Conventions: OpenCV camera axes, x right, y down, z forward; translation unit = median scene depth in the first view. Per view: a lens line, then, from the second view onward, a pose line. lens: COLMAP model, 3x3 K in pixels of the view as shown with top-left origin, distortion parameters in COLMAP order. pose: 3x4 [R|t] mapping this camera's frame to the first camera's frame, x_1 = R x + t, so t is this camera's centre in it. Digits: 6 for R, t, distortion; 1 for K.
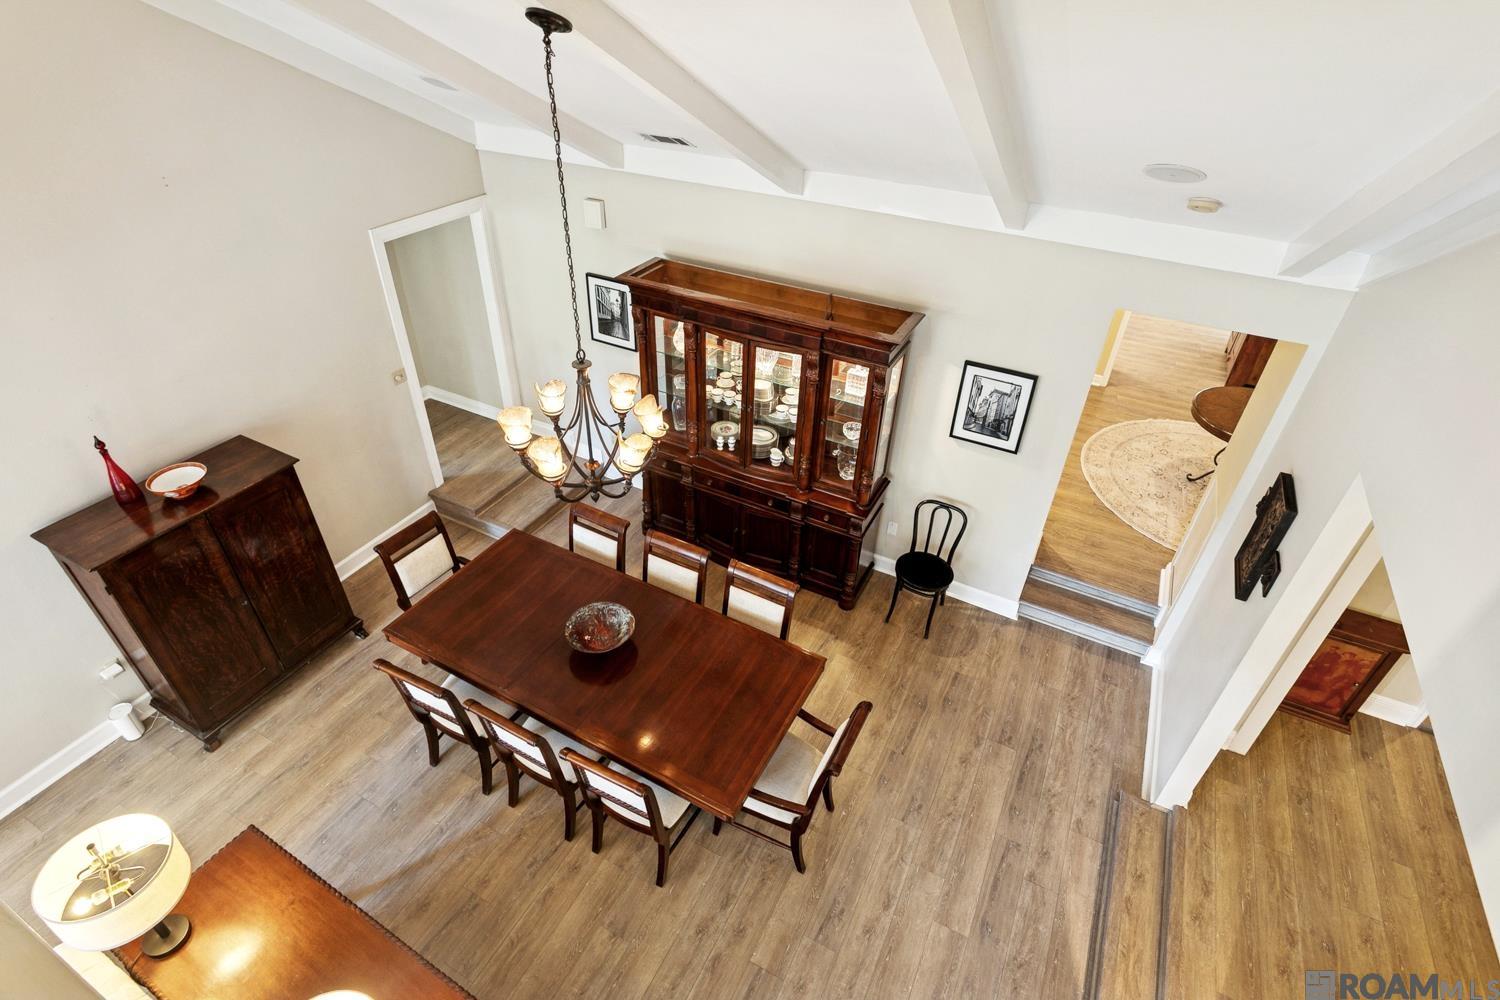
lens RADIAL K [[746.7, 0, 744.1], [0, 746.7, 471.0], [0, 0, 1]] dist [-0.001846, 0.001865]
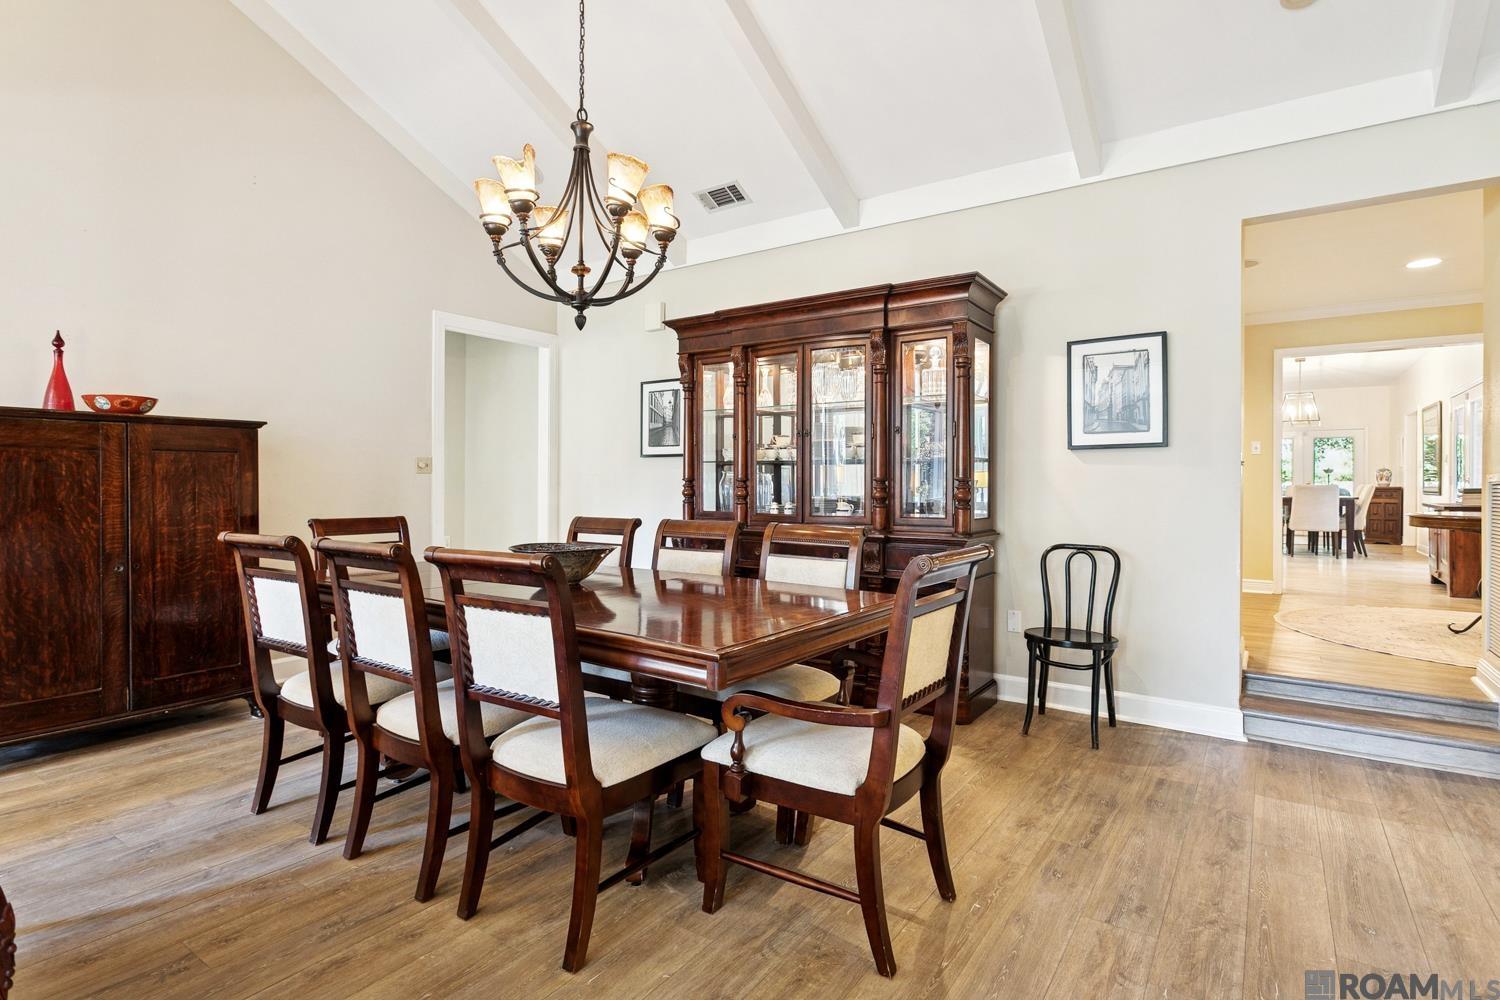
lens RADIAL K [[746.7, 0, 746.8], [0, 746.7, 494.2], [0, 0, 1]] dist [-0.001846, 0.001865]
pose [[0.991440, -0.024628, -0.128222, 0.047826], [-0.054172, 0.815943, -0.575588, 0.462816], [0.118797, 0.577607, 0.807625, 0.384634]]
